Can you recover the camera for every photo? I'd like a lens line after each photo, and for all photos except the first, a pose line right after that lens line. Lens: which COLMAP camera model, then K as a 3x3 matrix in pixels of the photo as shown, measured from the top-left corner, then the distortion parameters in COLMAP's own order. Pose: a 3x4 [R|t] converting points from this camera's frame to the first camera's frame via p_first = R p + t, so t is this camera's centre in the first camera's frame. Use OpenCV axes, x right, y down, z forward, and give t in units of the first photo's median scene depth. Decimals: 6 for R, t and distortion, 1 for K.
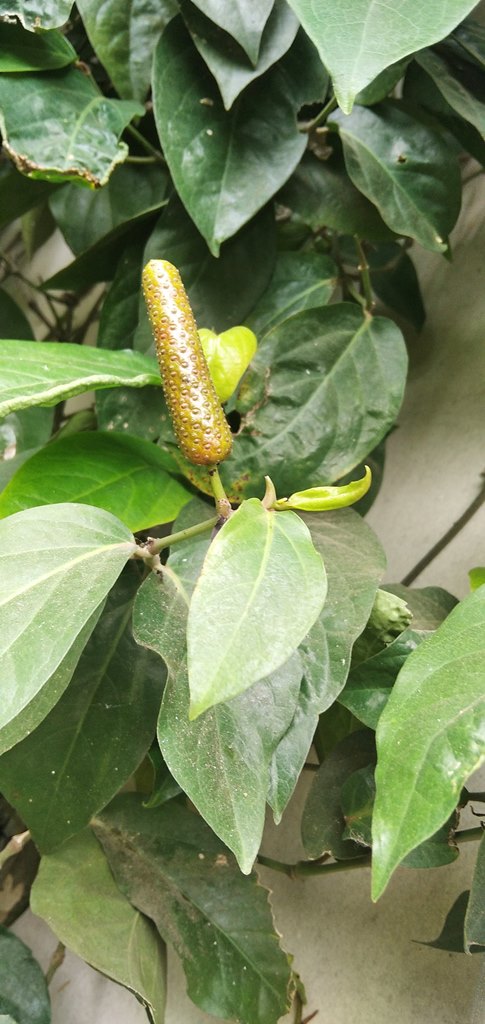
lens RADIAL K [[858.8, 0, 219.7], [0, 858.8, 512.3], [0, 0, 1]] dist [0.079430, -0.203448]
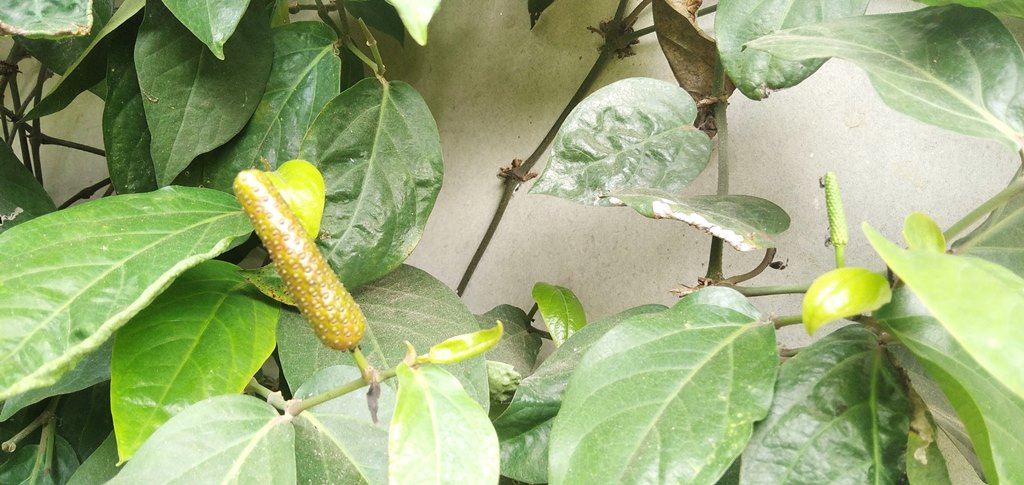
lens RADIAL K [[858.8, 0, 512.0], [0, 858.8, 242.5], [0, 0, 1]] dist [0.079430, -0.203448]
pose [[0.901248, -0.278996, 0.331531, -0.099575], [0.233474, 0.957233, 0.170862, -0.207628], [-0.365023, -0.076585, 0.927843, -0.045308]]
